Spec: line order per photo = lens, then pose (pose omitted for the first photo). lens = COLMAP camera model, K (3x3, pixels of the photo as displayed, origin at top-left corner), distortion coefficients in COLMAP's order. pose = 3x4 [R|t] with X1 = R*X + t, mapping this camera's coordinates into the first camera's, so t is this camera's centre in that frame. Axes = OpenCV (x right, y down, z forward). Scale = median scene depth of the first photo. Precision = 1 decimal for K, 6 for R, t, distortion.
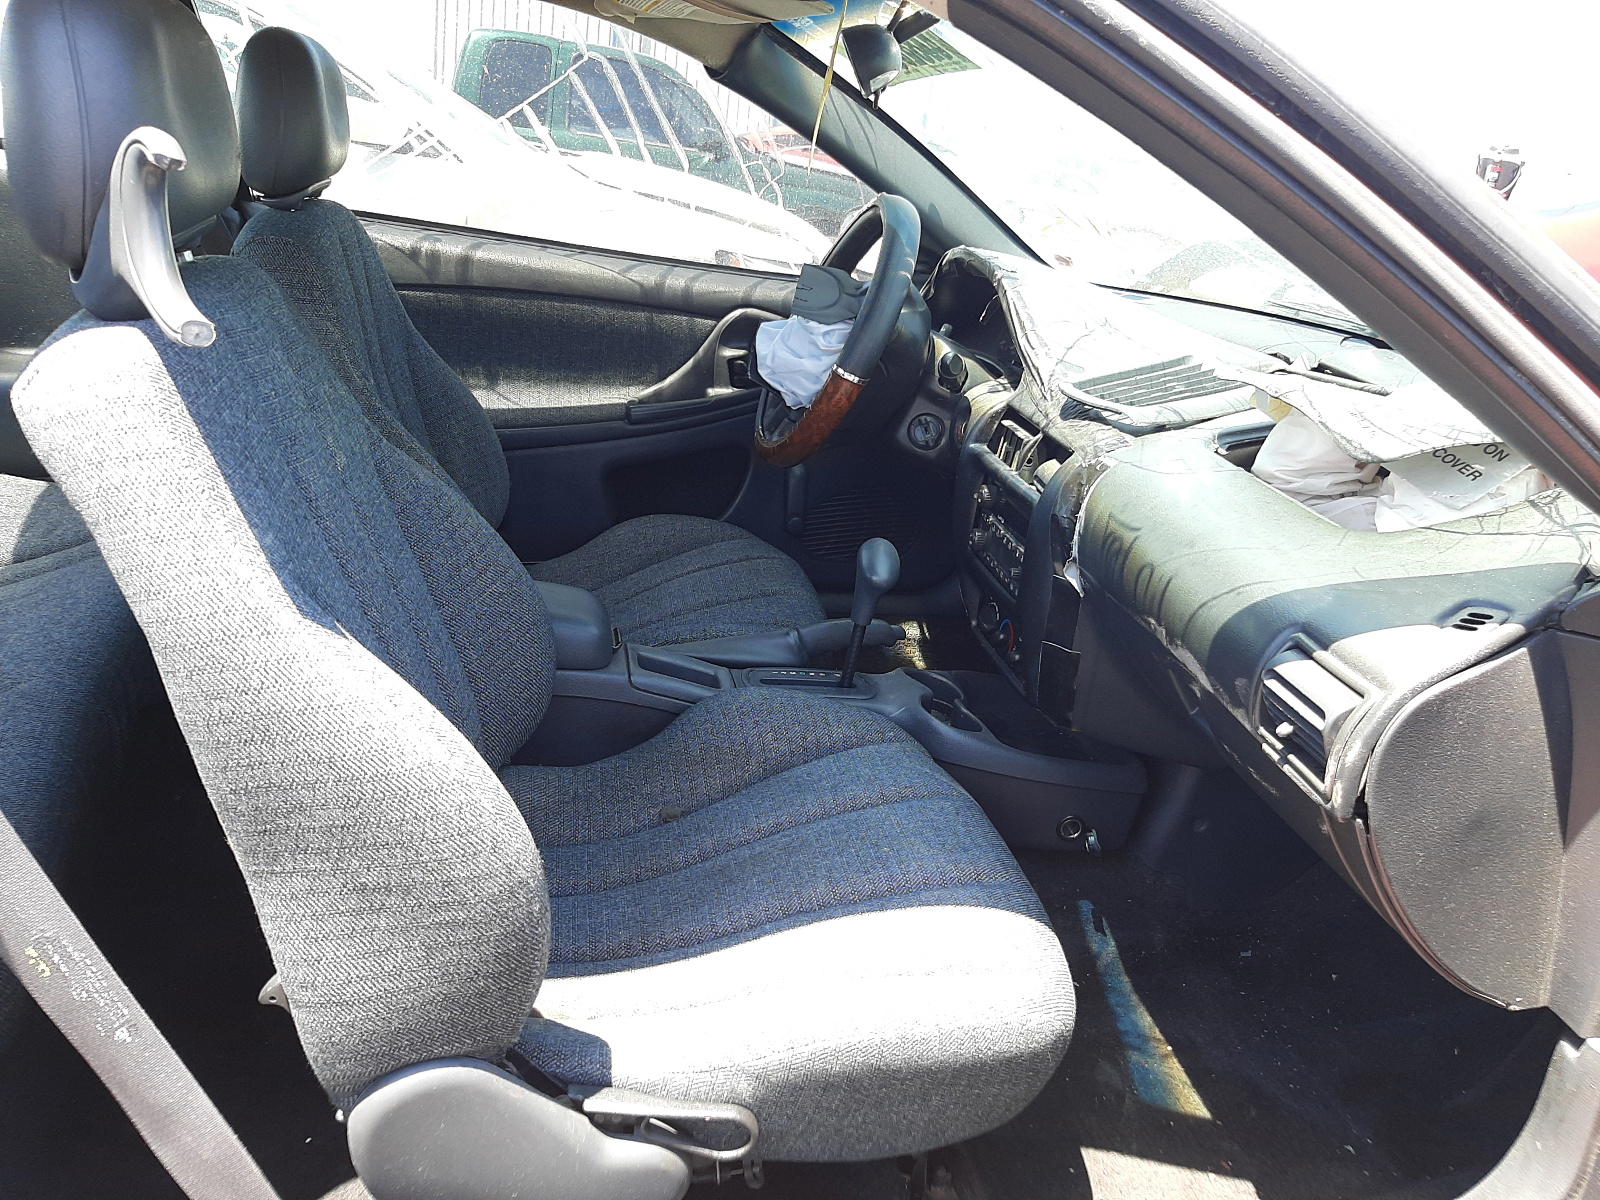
lens RADIAL K [[1218.9, 0, 800.0], [0, 1218.9, 600.0], [0, 0, 1]] dist [-0.001607, -0.004052]
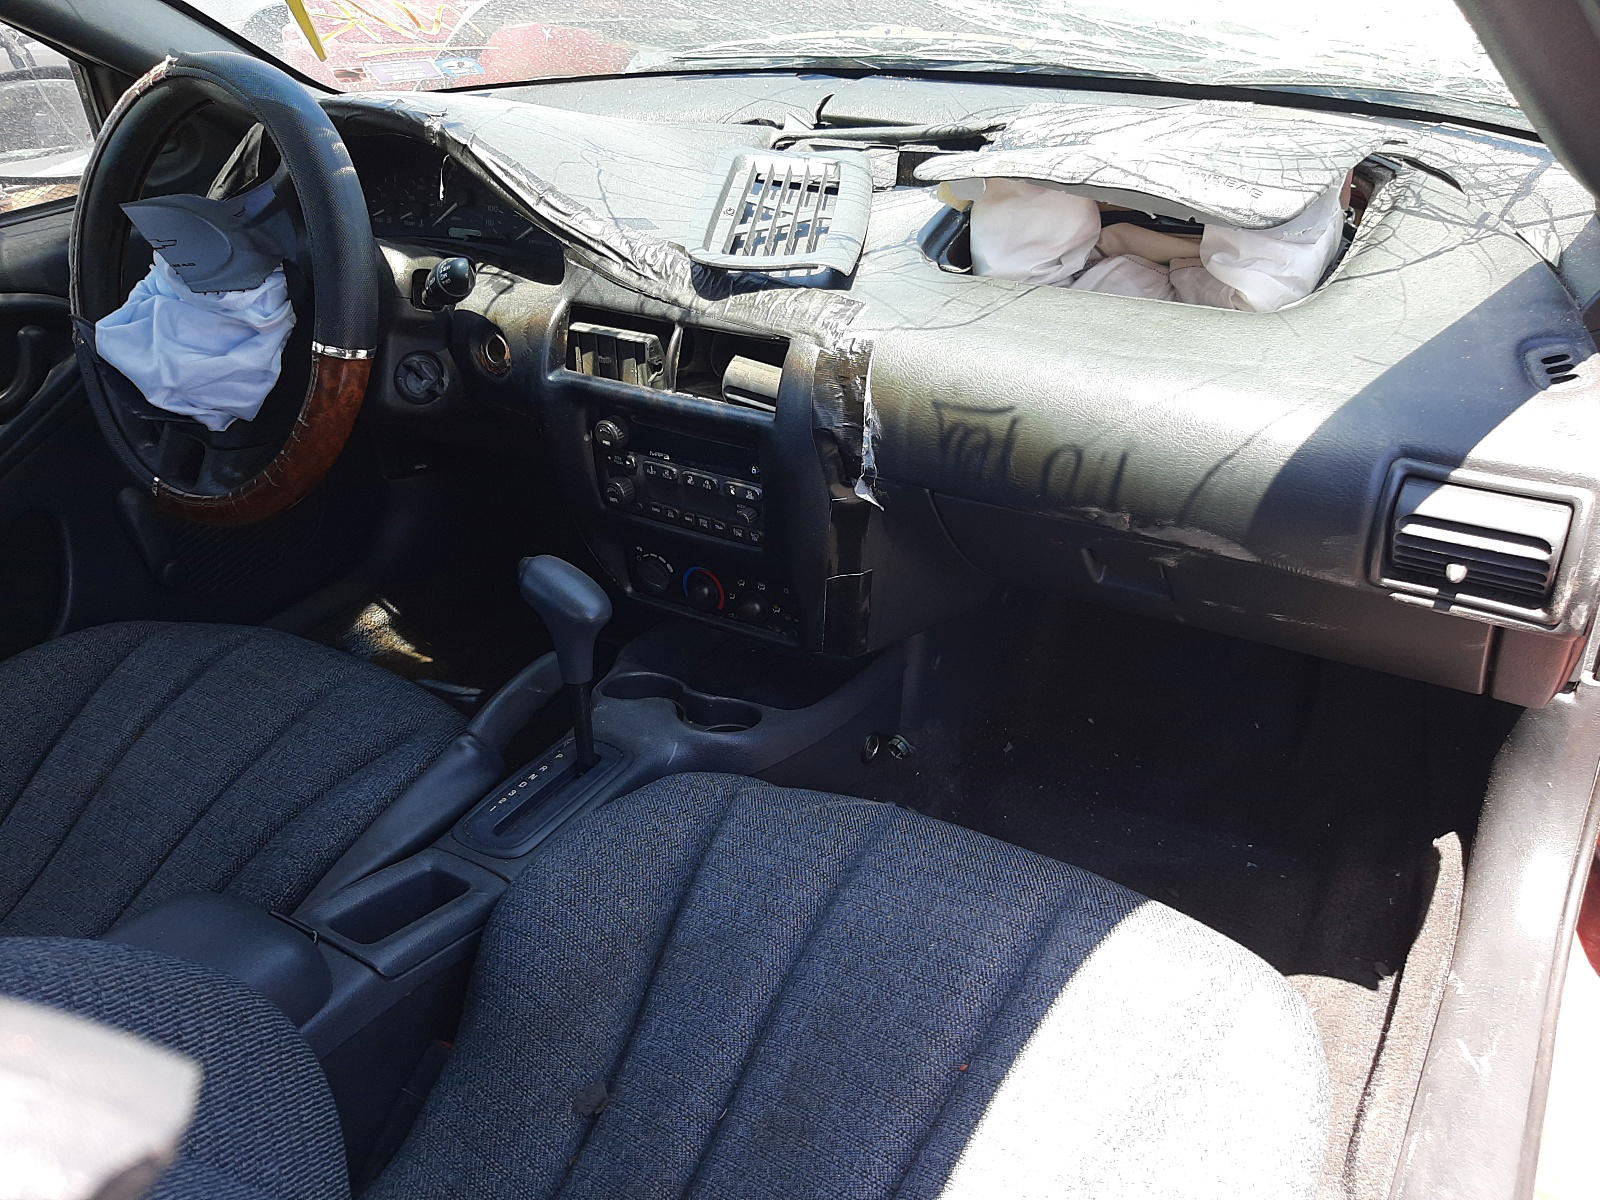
lens RADIAL K [[1233.2, 0, 800.0], [0, 1233.2, 573.5], [0, 0, 1]] dist [0.054816, -0.111325]
pose [[0.661464, -0.494754, 0.563634, -0.247344], [0.387987, 0.868897, 0.307382, -0.213005], [-0.641819, 0.015360, 0.766702, 0.403557]]
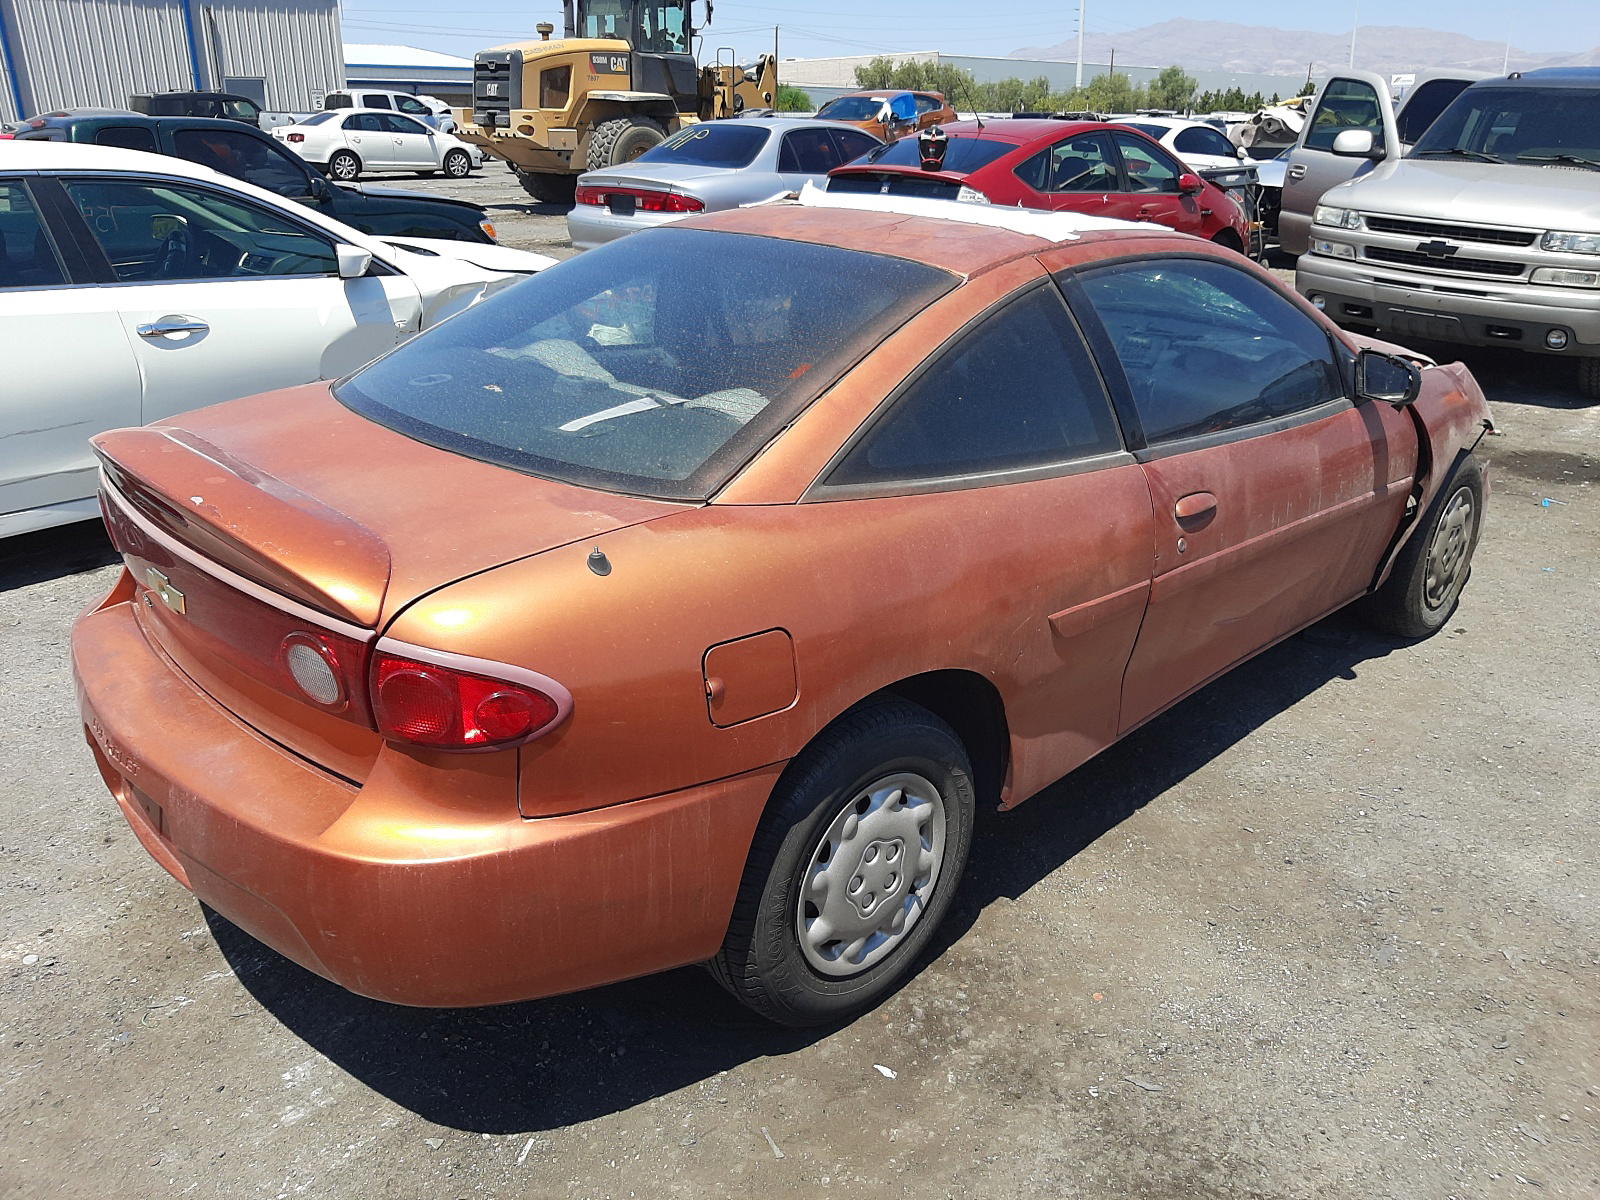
lens RADIAL K [[1218.9, 0, 800.0], [0, 1218.9, 600.0], [0, 0, 1]] dist [-0.001607, -0.004052]
pose [[0.830806, -0.306448, 0.464598, -1.879639], [0.282710, 0.951415, 0.122002, -0.188825], [-0.479413, 0.029986, 0.877077, -1.123690]]
